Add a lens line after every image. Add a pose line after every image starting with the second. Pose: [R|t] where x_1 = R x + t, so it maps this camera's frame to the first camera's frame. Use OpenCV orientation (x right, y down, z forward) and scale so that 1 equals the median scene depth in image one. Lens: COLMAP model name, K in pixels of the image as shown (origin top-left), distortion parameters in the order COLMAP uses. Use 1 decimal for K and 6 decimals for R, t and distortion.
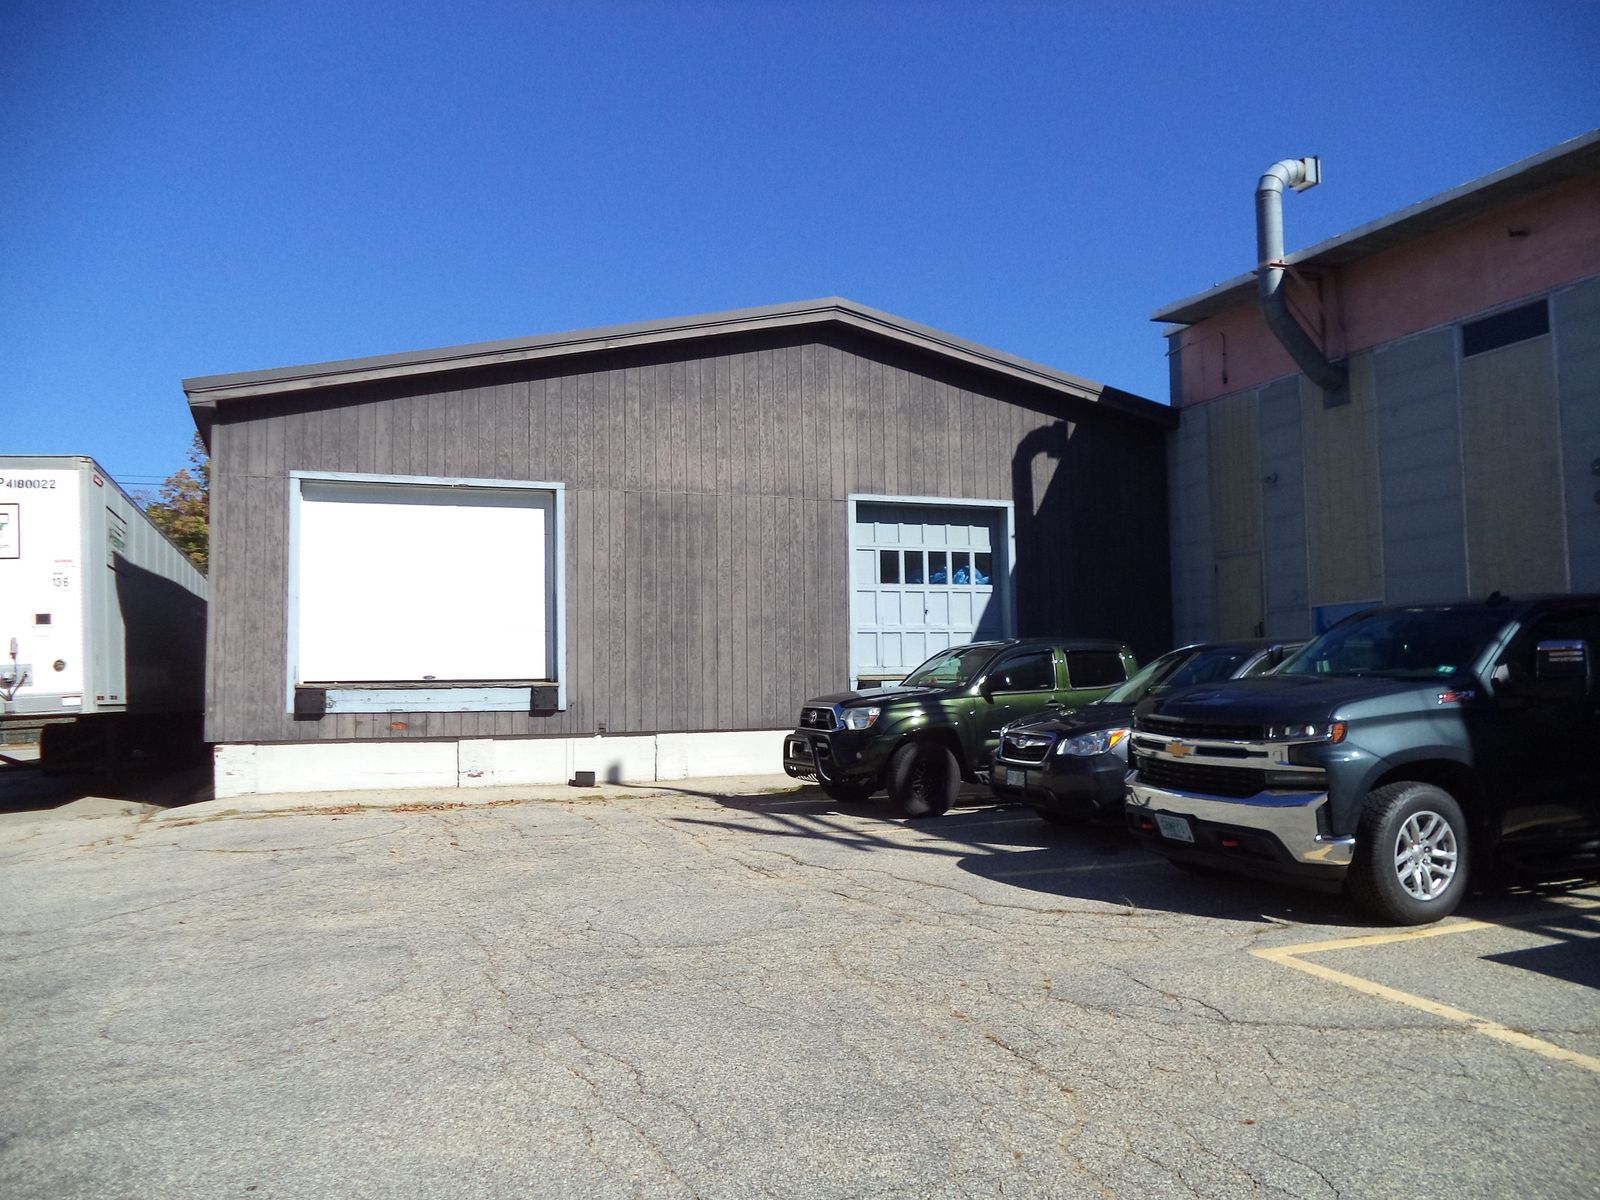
lens RADIAL K [[1266.7, 0, 800.0], [0, 1266.7, 600.0], [0, 0, 1]] dist [-0.045783, 0.009678]
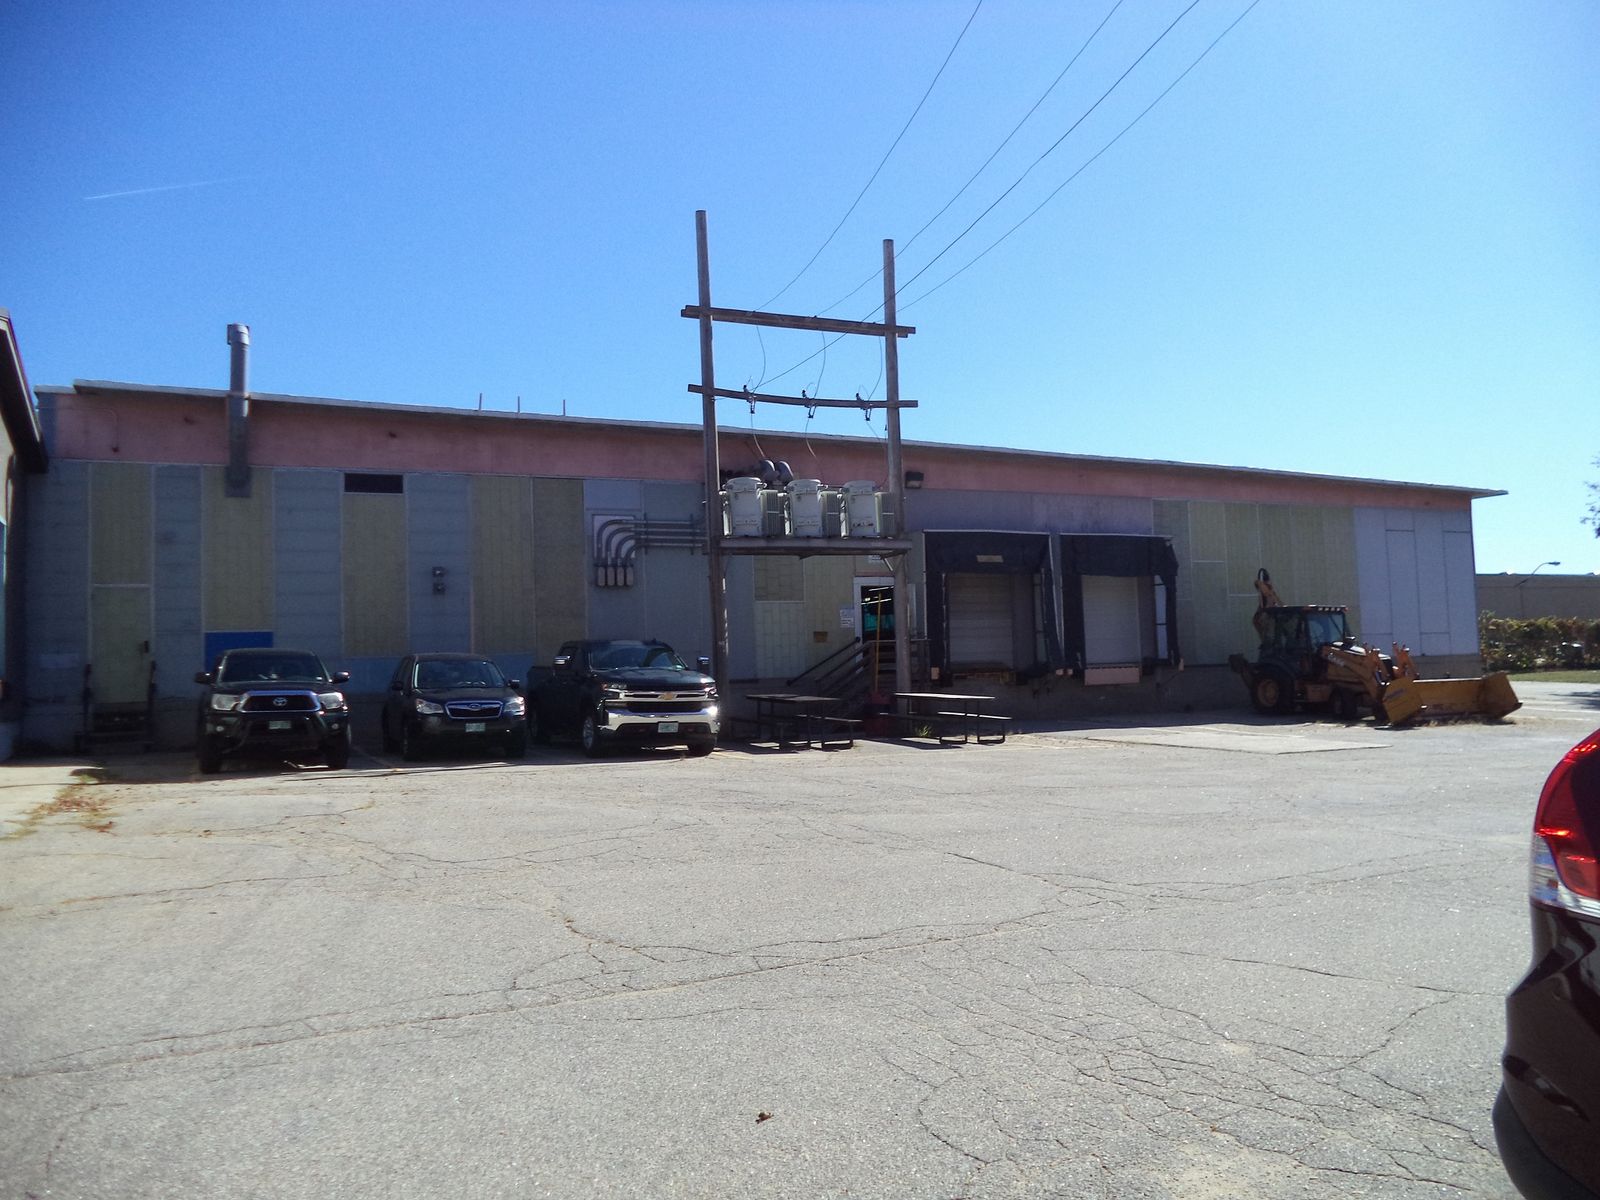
lens RADIAL K [[1266.7, 0, 800.0], [0, 1266.7, 600.0], [0, 0, 1]] dist [-0.045783, 0.009678]
pose [[-0.091172, 0.073028, 0.993154, -1.224161], [-0.030961, 0.996617, -0.076125, 0.064226], [-0.995354, -0.037690, -0.088603, 0.532130]]
